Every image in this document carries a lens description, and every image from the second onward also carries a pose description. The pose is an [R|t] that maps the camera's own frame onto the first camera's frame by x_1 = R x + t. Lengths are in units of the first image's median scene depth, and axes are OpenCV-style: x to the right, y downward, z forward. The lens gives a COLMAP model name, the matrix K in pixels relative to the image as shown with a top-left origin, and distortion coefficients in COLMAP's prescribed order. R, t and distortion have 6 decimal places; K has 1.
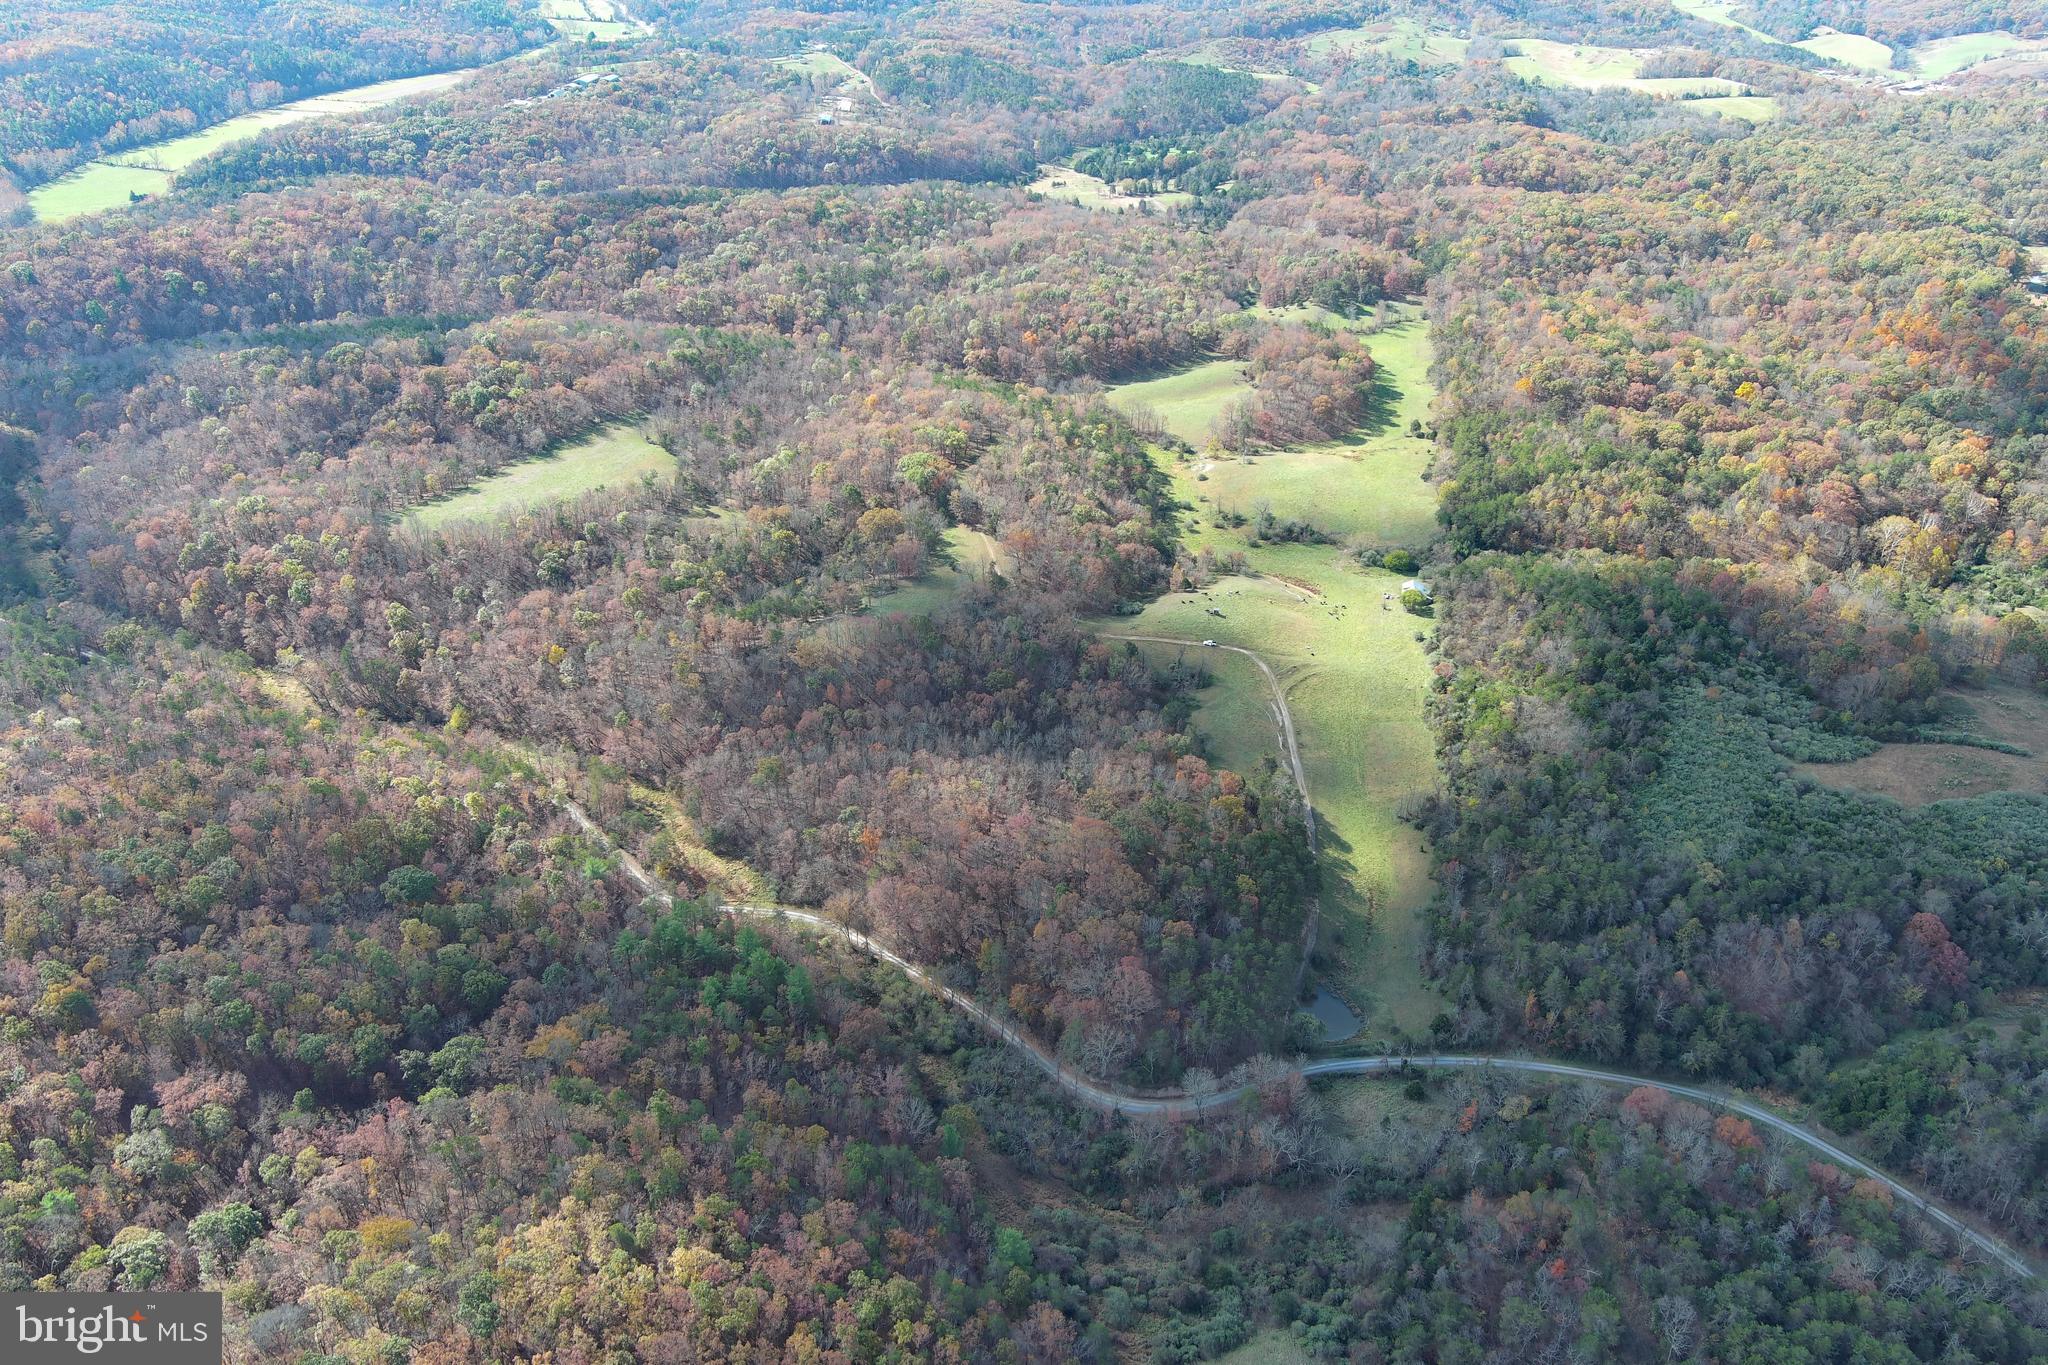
lens RADIAL K [[1582.0, 0, 1011.2], [0, 1582.0, 684.7], [0, 0, 1]] dist [0.023911, -0.025250]
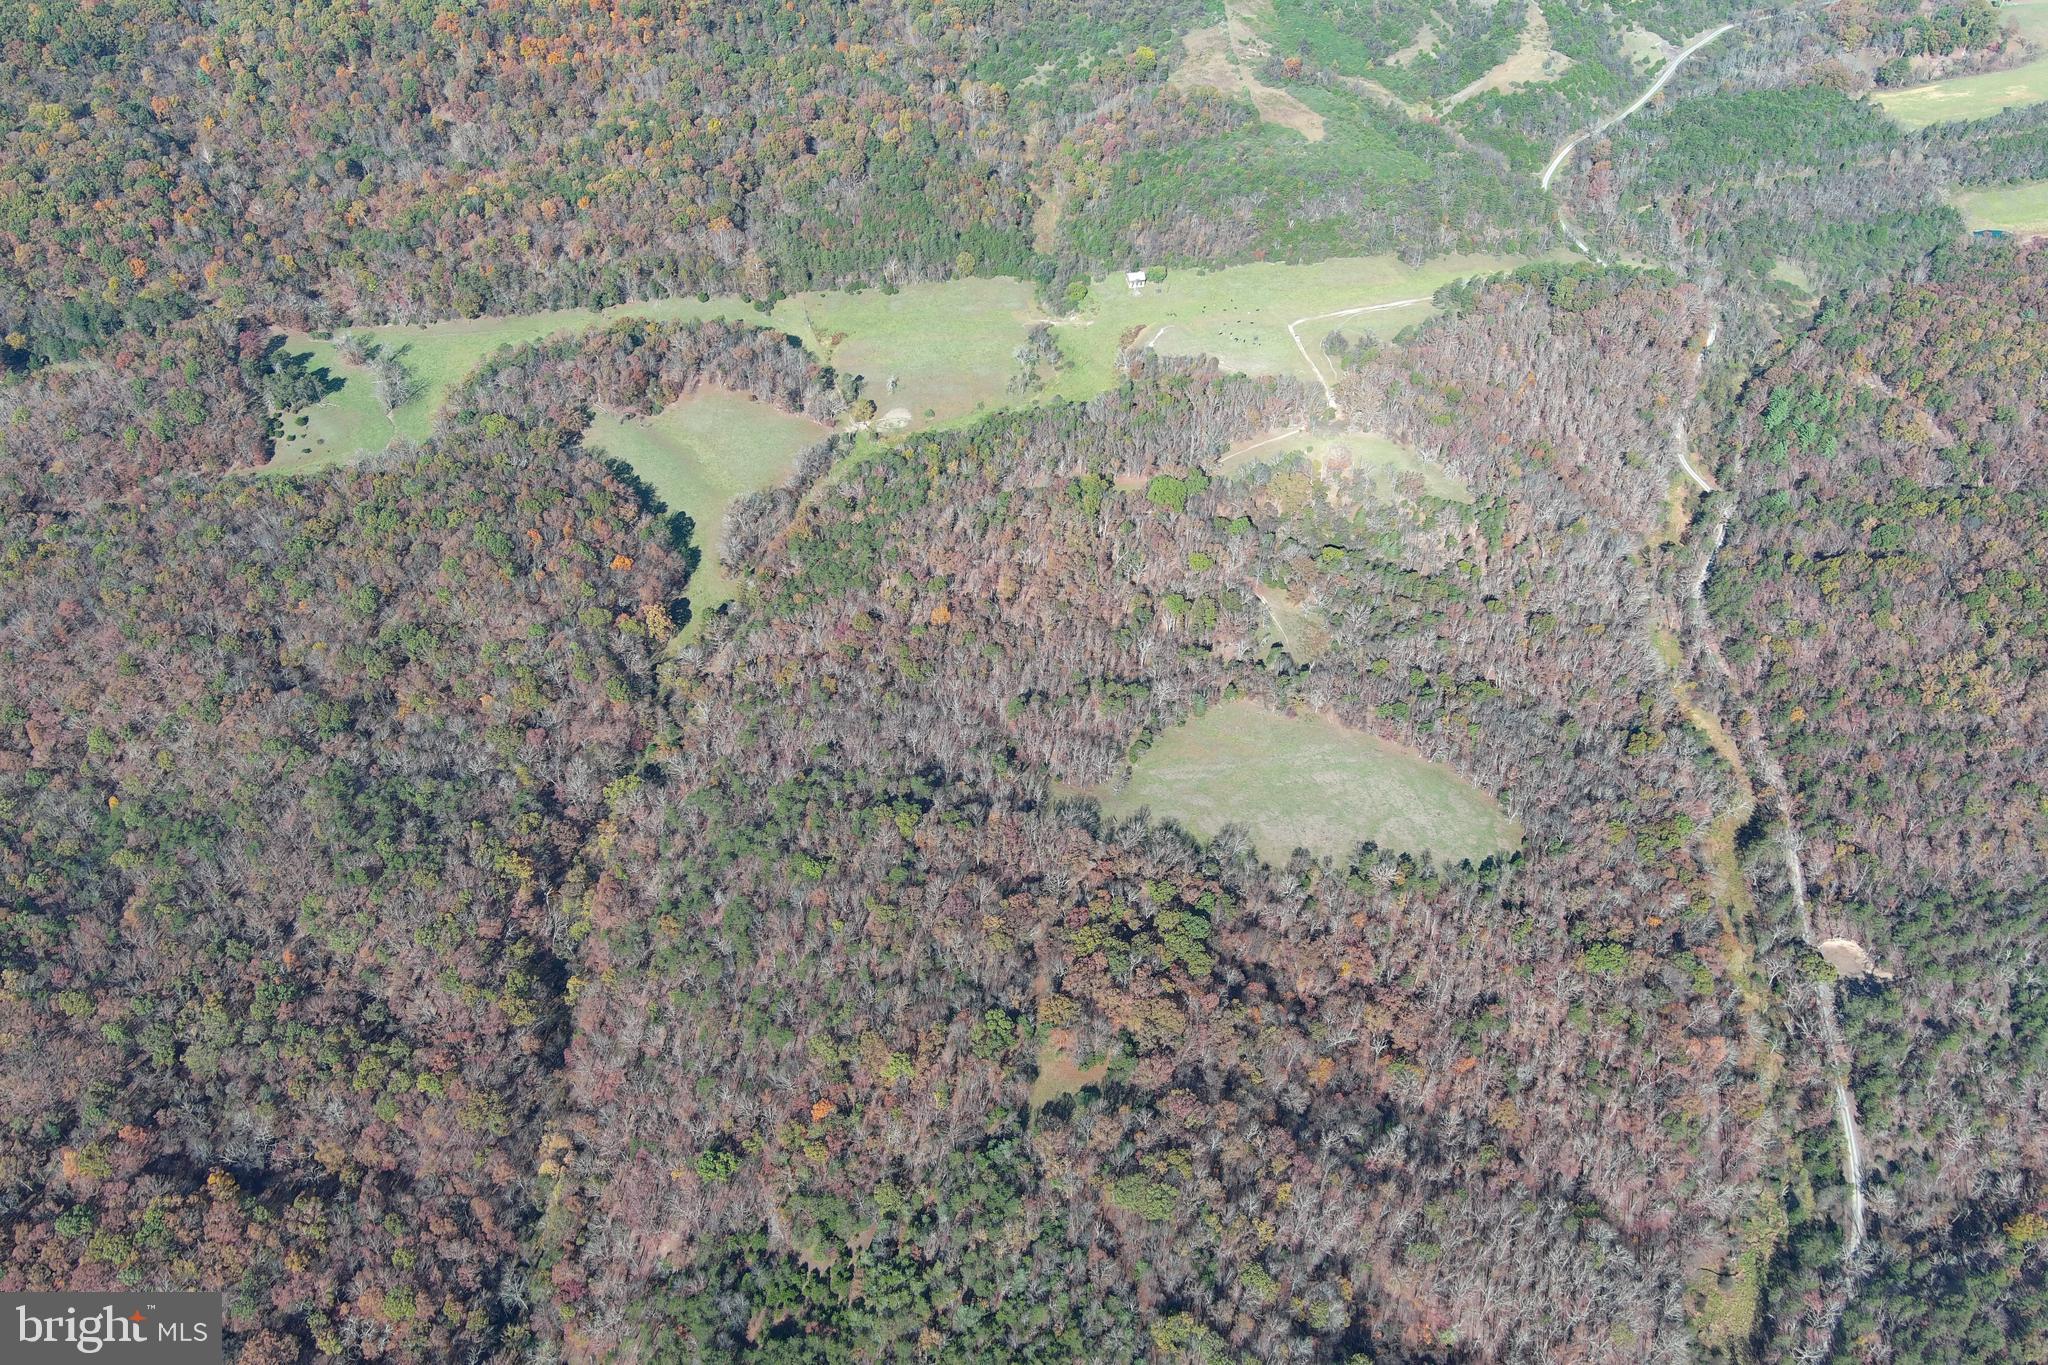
lens RADIAL K [[1582.0, 0, 1031.7], [0, 1582.0, 678.7], [0, 0, 1]] dist [0.023911, -0.025250]
pose [[-0.355058, -0.673862, 0.647953, -0.614839], [0.442376, 0.489488, 0.751469, -0.706042], [-0.823552, 0.553454, 0.124304, 0.813105]]
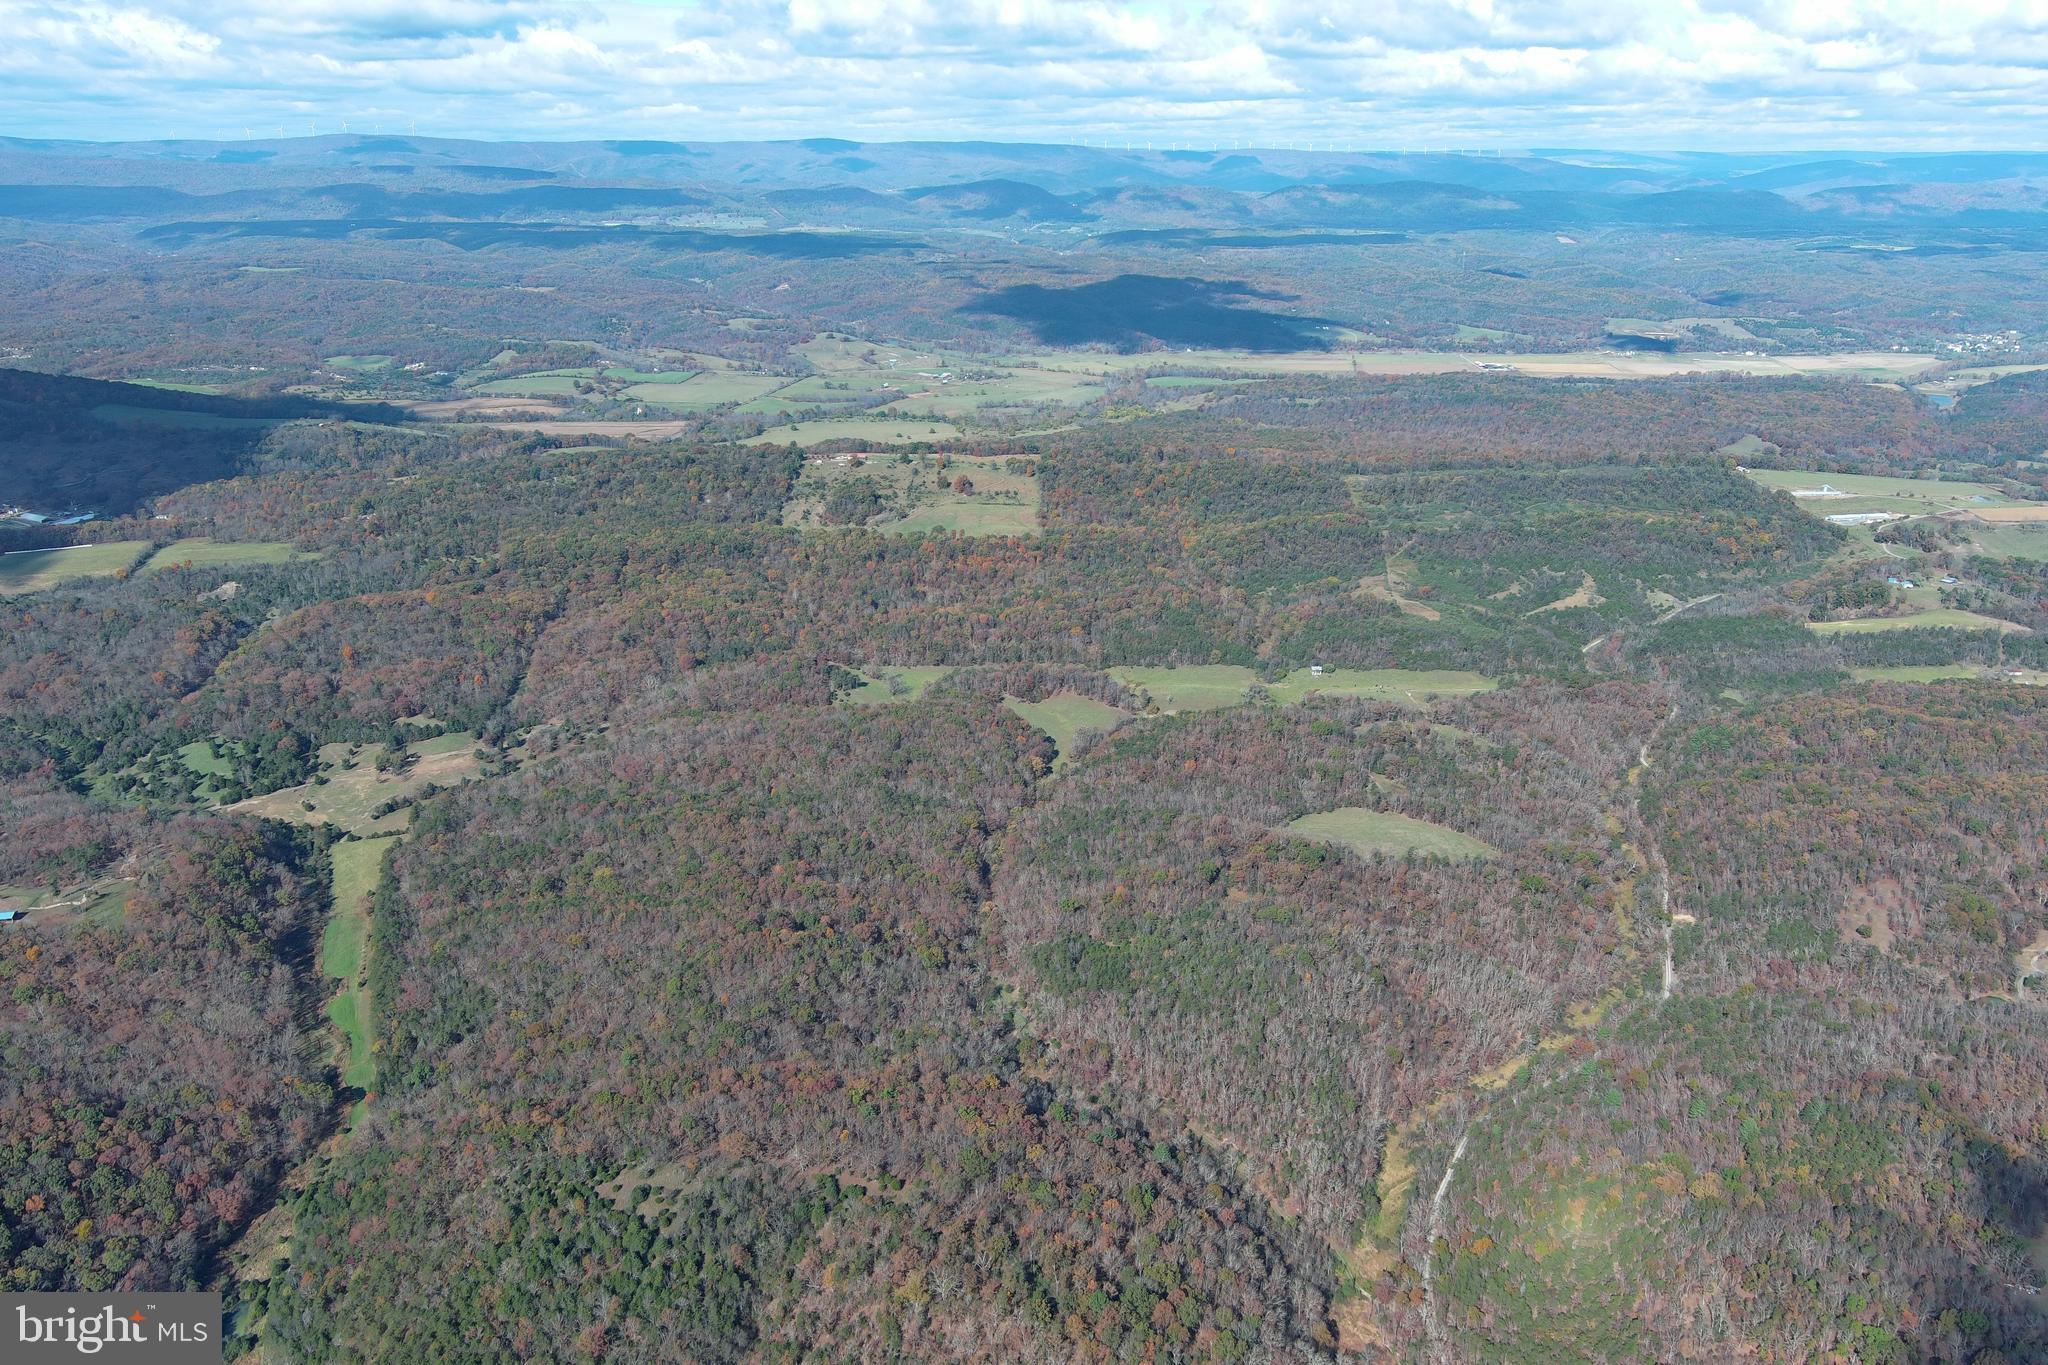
lens RADIAL K [[1582.0, 0, 1025.3], [0, 1582.0, 680.9], [0, 0, 1]] dist [0.023911, -0.025250]
pose [[-0.187745, -0.333833, 0.923746, -1.335430], [0.473162, 0.793414, 0.382899, -0.836492], [-0.860738, 0.508969, 0.008997, 1.003943]]
